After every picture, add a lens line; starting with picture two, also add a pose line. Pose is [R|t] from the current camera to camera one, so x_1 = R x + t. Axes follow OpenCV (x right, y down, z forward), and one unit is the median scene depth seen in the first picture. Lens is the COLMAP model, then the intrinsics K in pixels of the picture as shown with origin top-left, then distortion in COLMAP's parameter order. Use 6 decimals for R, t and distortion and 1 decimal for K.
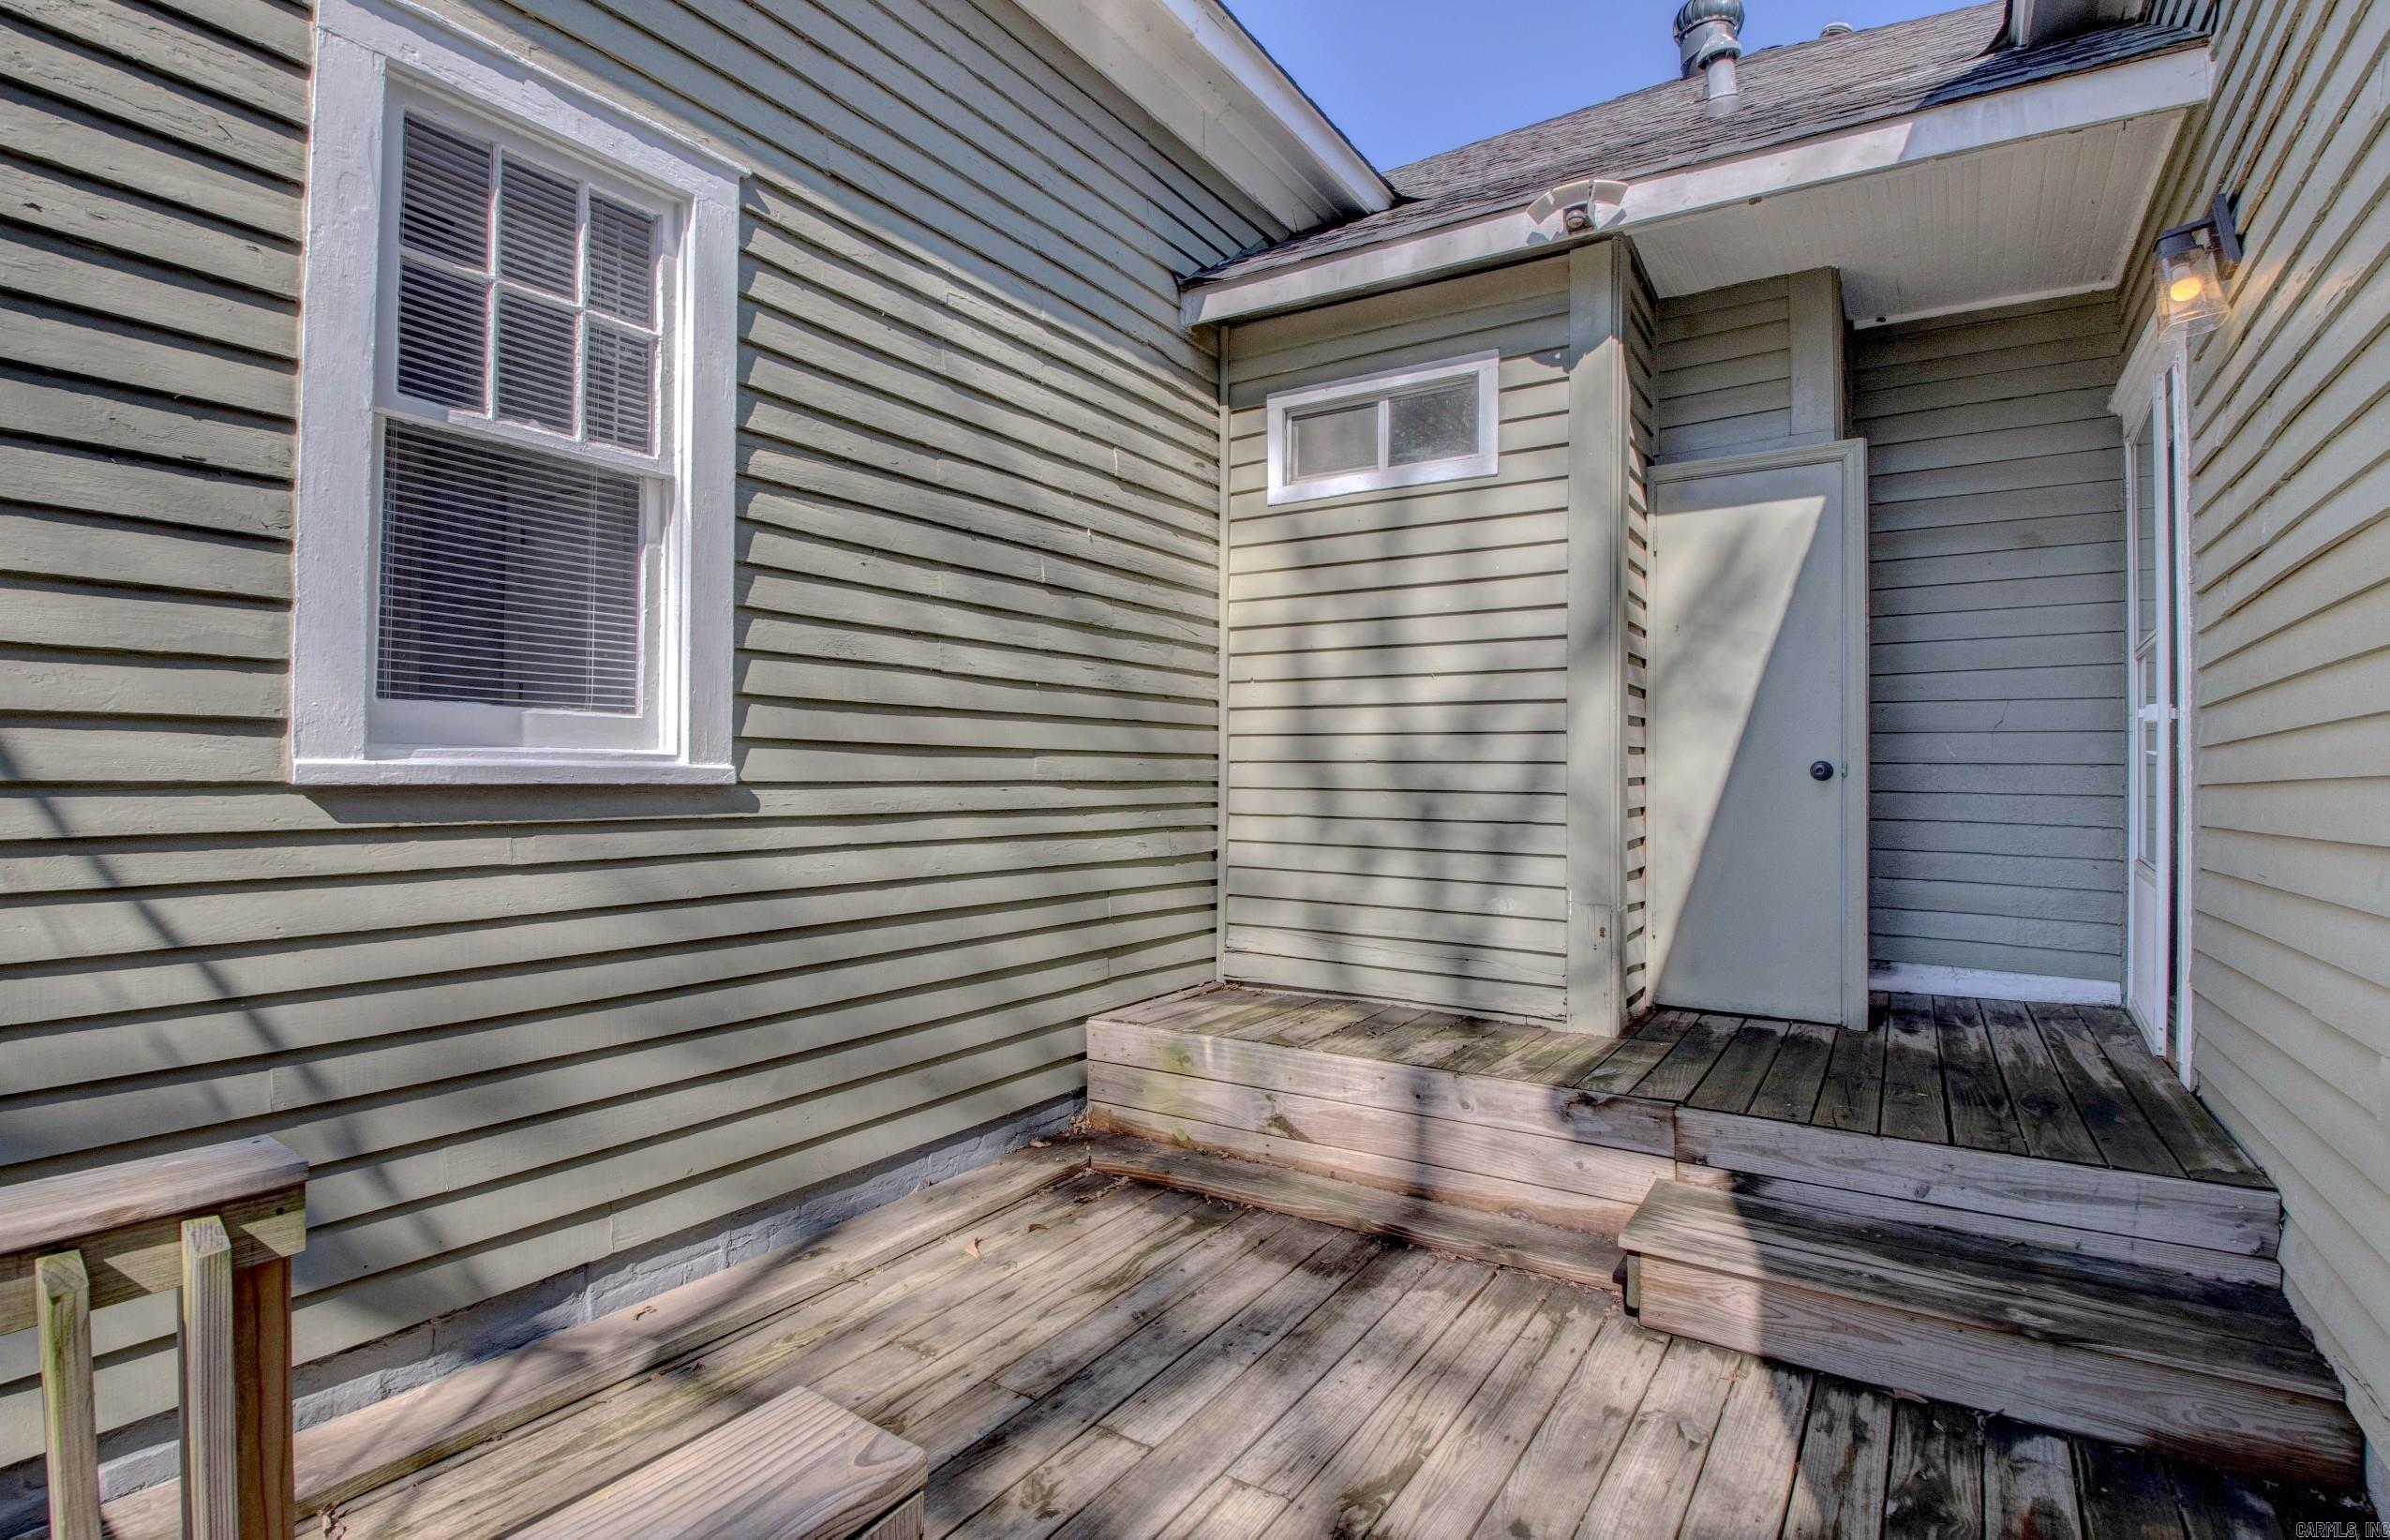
lens RADIAL K [[1126.9, 0, 1190.2], [0, 1126.9, 762.4], [0, 0, 1]] dist [0.014833, -0.027065]
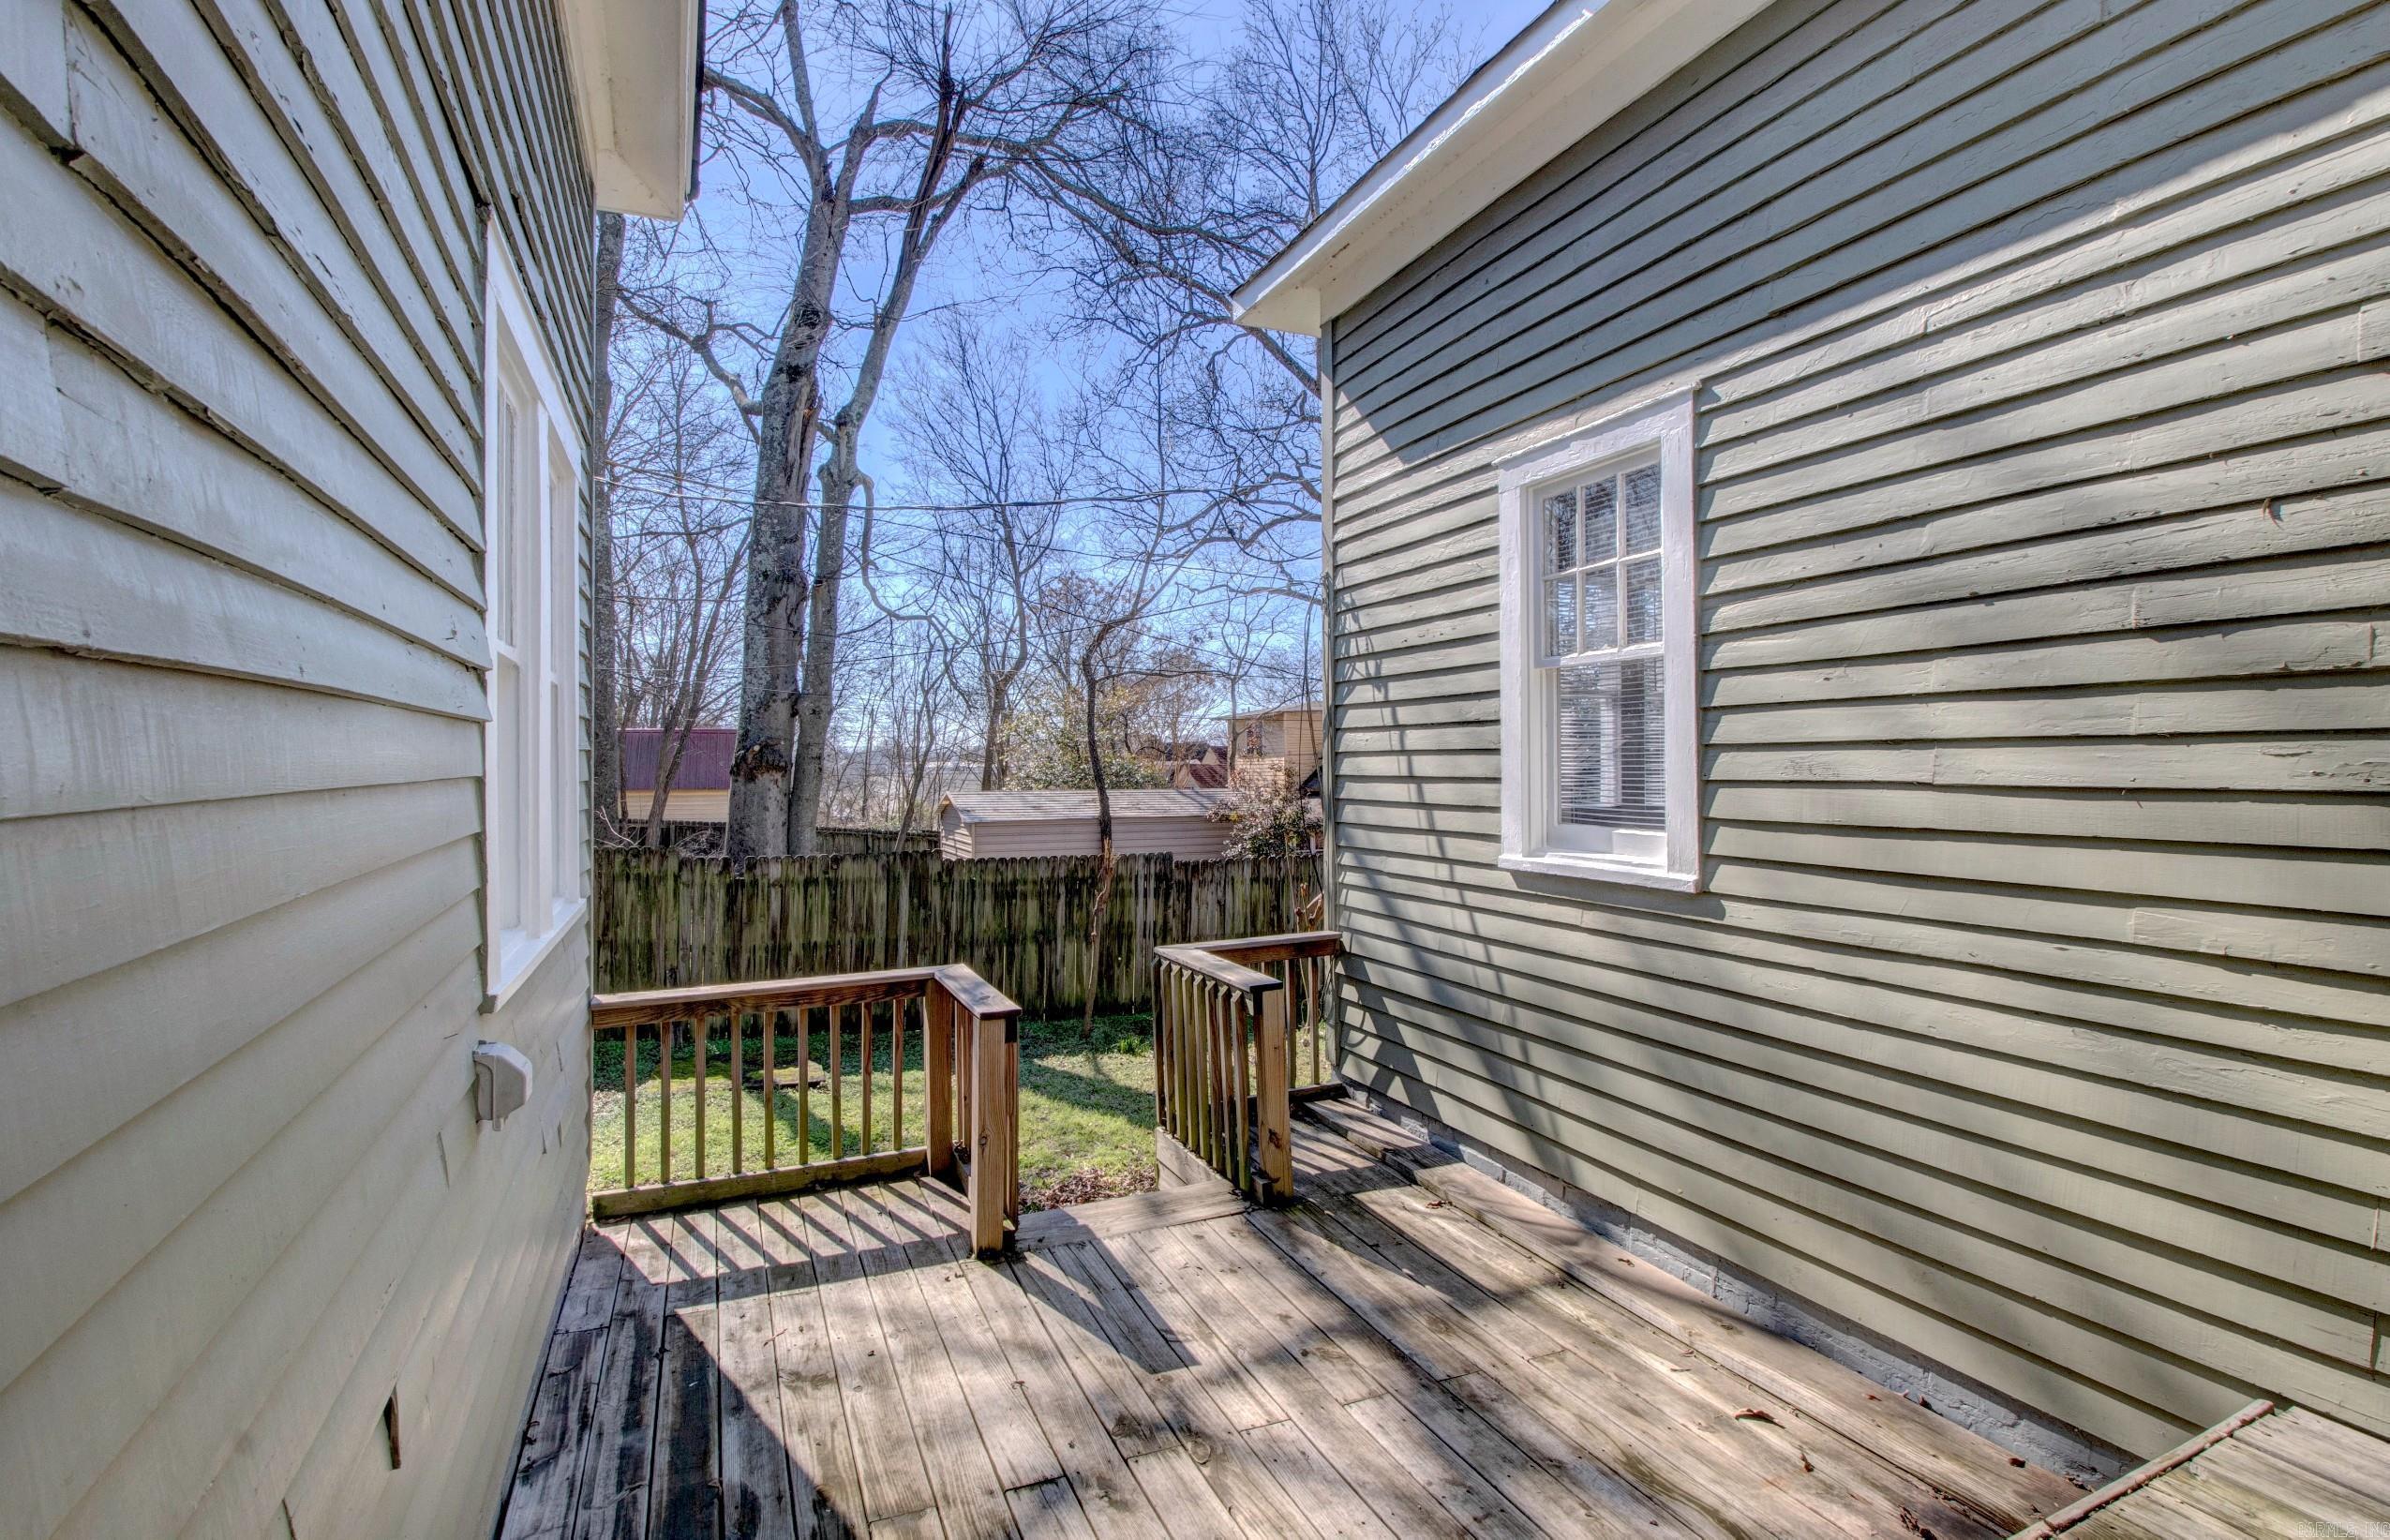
lens RADIAL K [[1122.7, 0, 1185.5], [0, 1122.7, 765.8], [0, 0, 1]] dist [0.008852, -0.022869]
pose [[-0.551191, -0.007343, -0.834347, 0.879035], [0.003508, 0.999932, -0.011118, -0.102766], [0.834372, -0.009055, -0.551127, 1.171110]]
